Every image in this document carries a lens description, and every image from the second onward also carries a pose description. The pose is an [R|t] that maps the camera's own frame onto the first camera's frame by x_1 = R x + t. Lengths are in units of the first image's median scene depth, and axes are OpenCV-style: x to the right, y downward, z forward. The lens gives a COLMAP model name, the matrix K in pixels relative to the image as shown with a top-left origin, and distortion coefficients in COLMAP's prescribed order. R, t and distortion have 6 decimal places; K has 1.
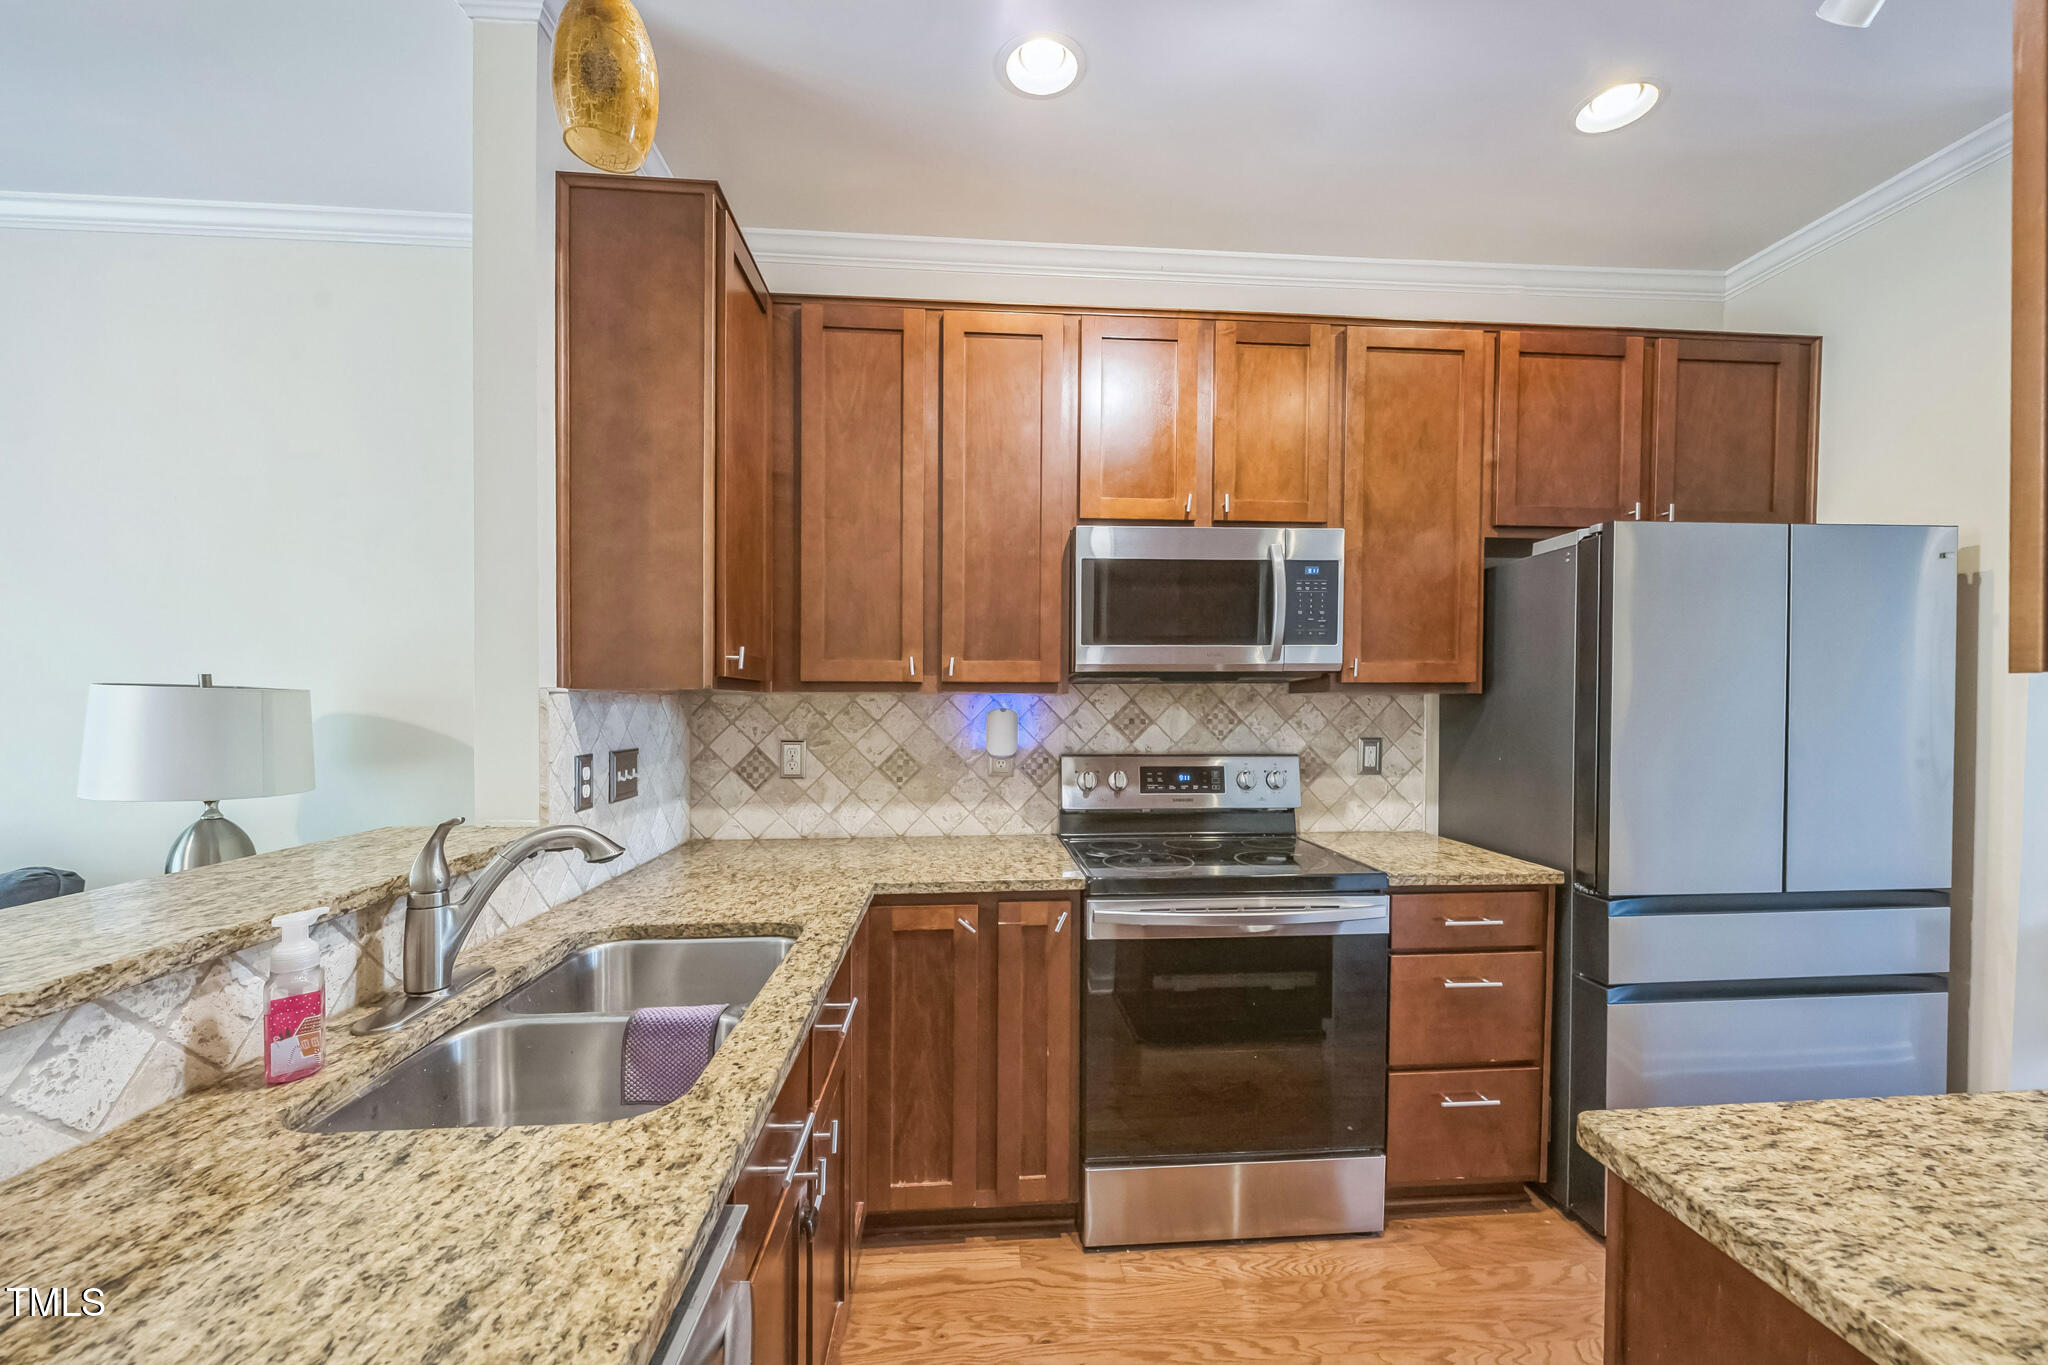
lens RADIAL K [[830.7, 0, 1018.4], [0, 830.7, 699.2], [0, 0, 1]] dist [-0.010628, -0.000547]
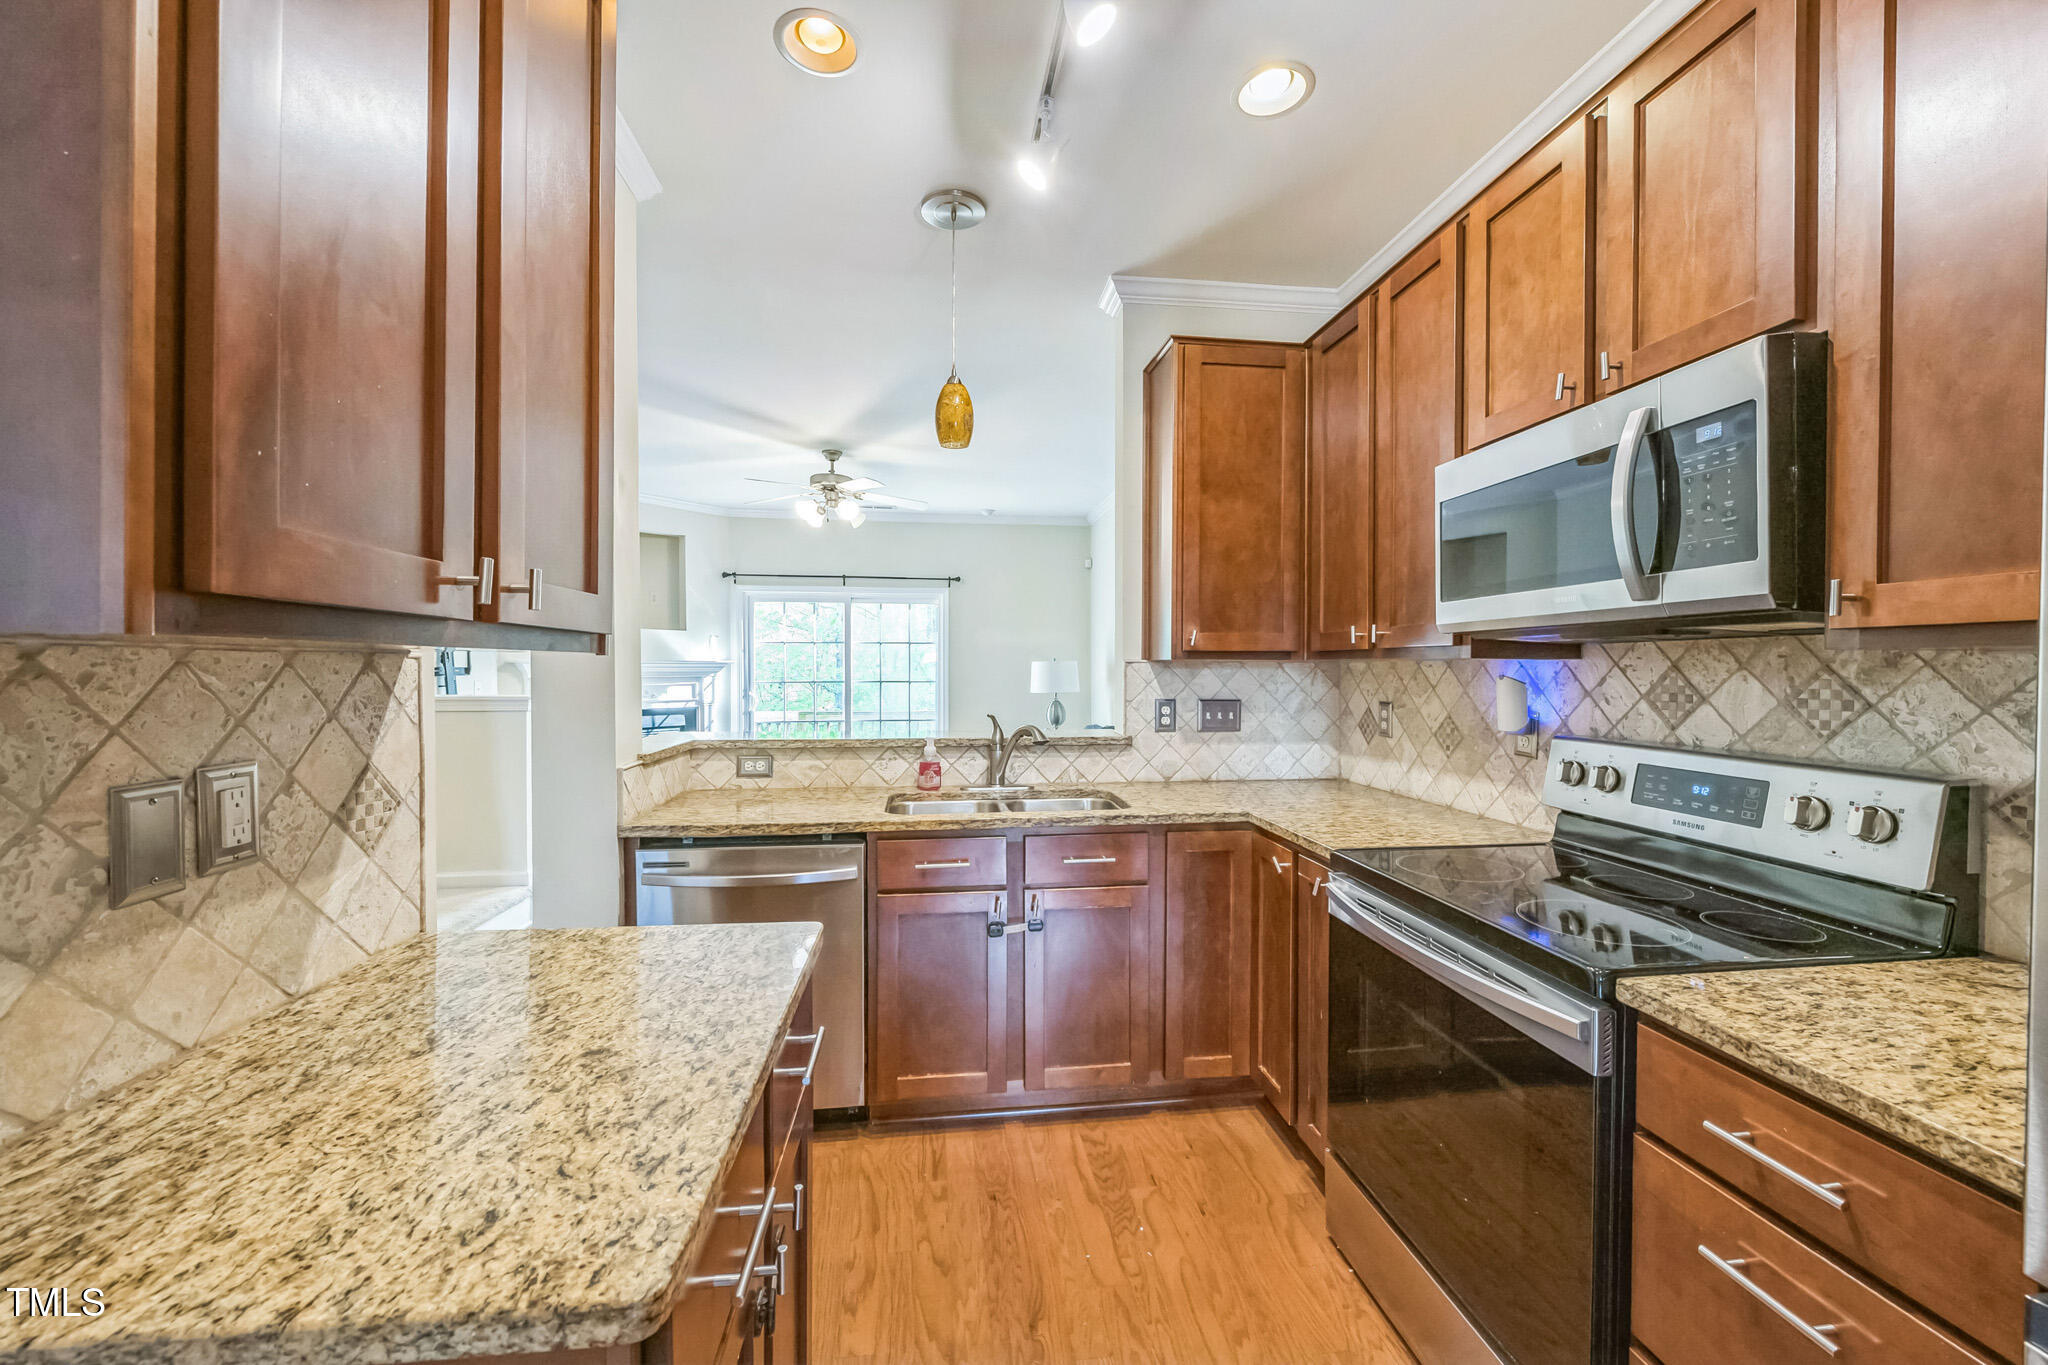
lens RADIAL K [[830.7, 0, 1015.1], [0, 830.7, 674.2], [0, 0, 1]] dist [-0.010628, -0.000547]
pose [[0.013288, 0.008509, -0.999875, 0.810112], [-0.000680, 0.999964, 0.008501, 0.002766], [0.999911, 0.000567, 0.013294, 0.479212]]
